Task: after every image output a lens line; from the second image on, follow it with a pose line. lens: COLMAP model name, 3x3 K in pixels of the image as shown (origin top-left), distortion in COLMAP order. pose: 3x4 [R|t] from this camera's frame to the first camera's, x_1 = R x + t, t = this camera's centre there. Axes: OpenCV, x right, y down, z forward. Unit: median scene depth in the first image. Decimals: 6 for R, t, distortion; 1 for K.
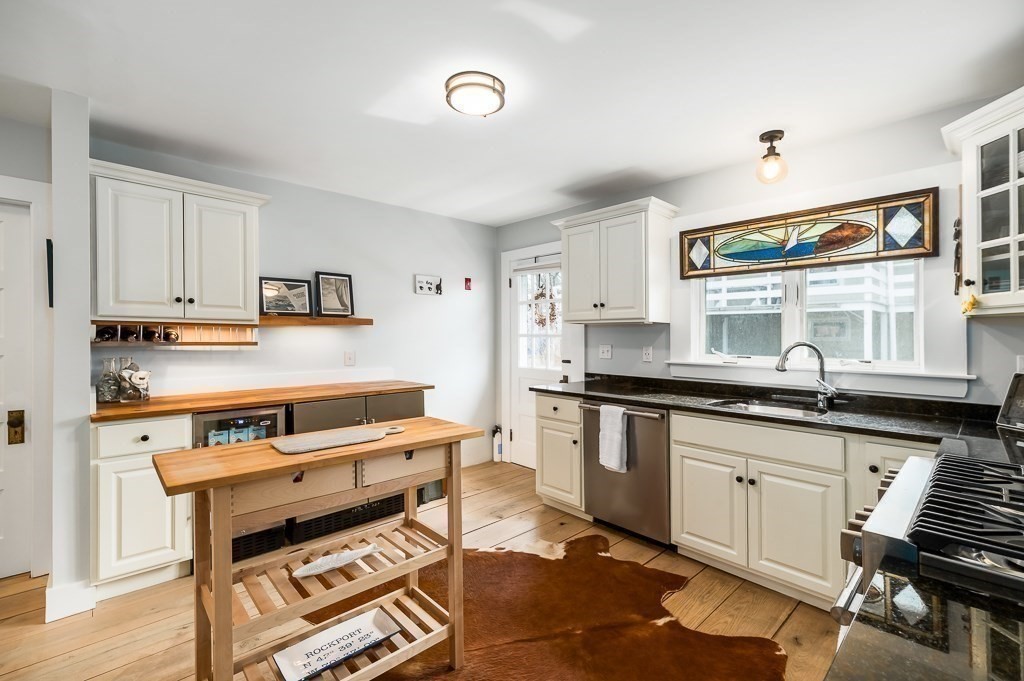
lens RADIAL K [[441.6, 0, 513.6], [0, 441.6, 337.0], [0, 0, 1]] dist [0.009229, -0.000383]
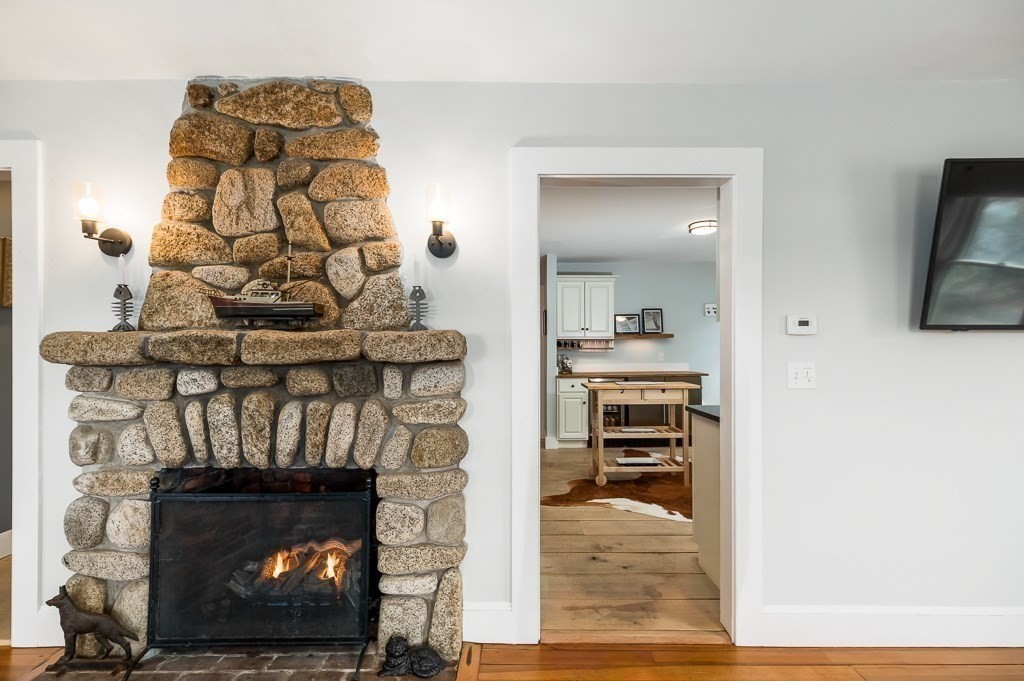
lens RADIAL K [[442.0, 0, 517.3], [0, 442.0, 339.7], [0, 0, 1]] dist [0.011076, 0.000379]
pose [[0.718486, -0.015452, -0.695370, 0.569354], [0.009417, 0.999878, -0.012489, -0.005009], [0.695478, 0.002425, 0.718544, -0.844552]]
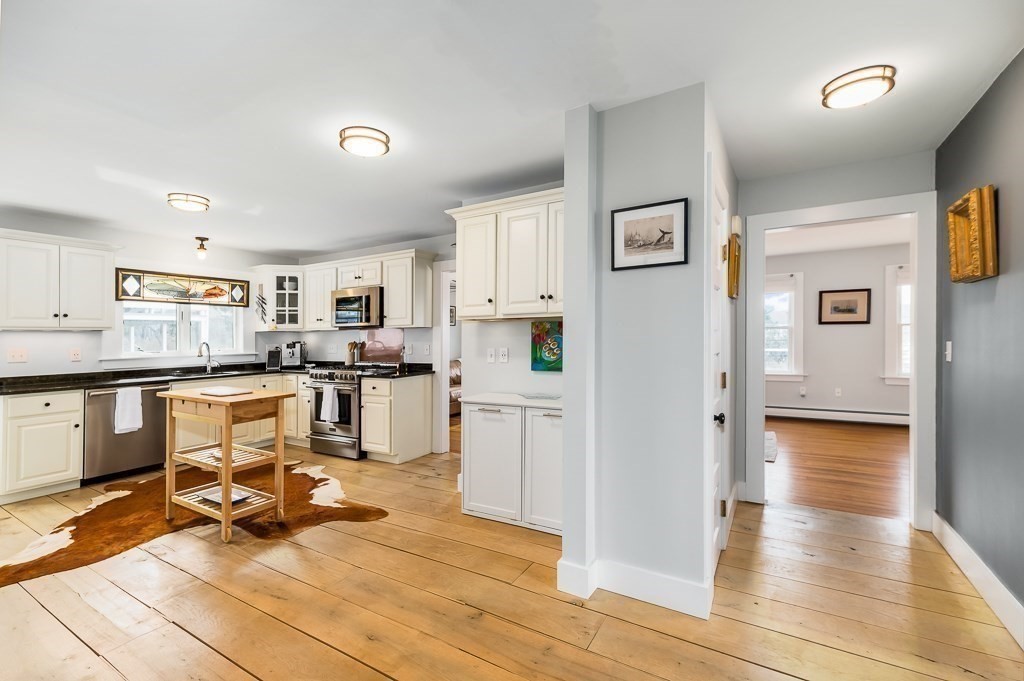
lens RADIAL K [[449.6, 0, 514.5], [0, 449.6, 330.3], [0, 0, 1]] dist [0.009482, -0.000283]
pose [[-0.259301, 0.007709, 0.965766, -1.617666], [0.007806, 0.999952, -0.005886, -0.017115], [-0.965765, 0.006012, -0.259349, 0.153221]]
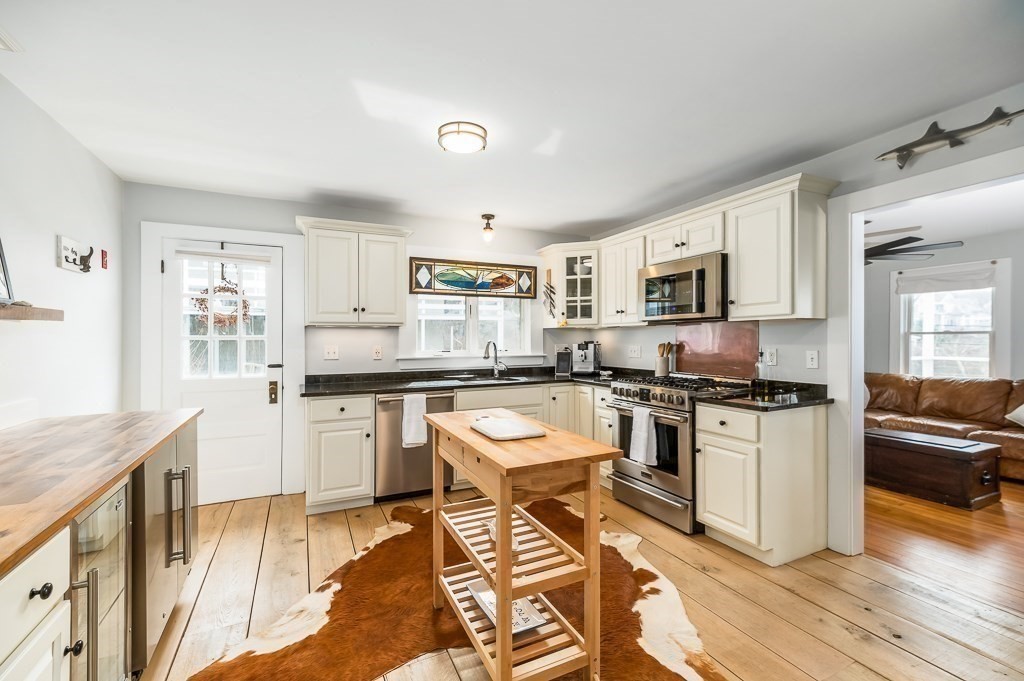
lens RADIAL K [[441.6, 0, 513.6], [0, 441.6, 337.0], [0, 0, 1]] dist [0.009229, -0.000383]
pose [[0.311601, -0.006705, 0.950189, -0.887629], [0.005042, 0.999973, 0.005403, -0.009910], [-0.950200, 0.003107, 0.311626, 0.363583]]
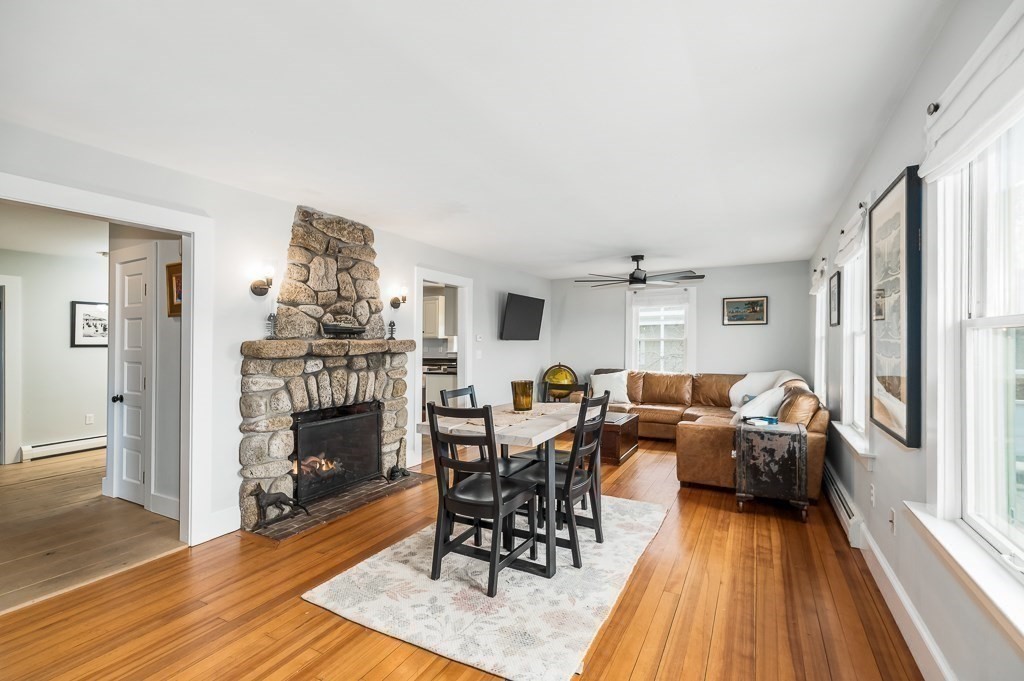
lens RADIAL K [[449.6, 0, 514.5], [0, 449.6, 330.3], [0, 0, 1]] dist [0.009482, -0.000283]
pose [[0.954507, -0.005920, 0.298129, -0.130091], [0.011889, 0.999763, -0.018211, -0.029094], [-0.297950, 0.020927, 0.954352, -2.261619]]
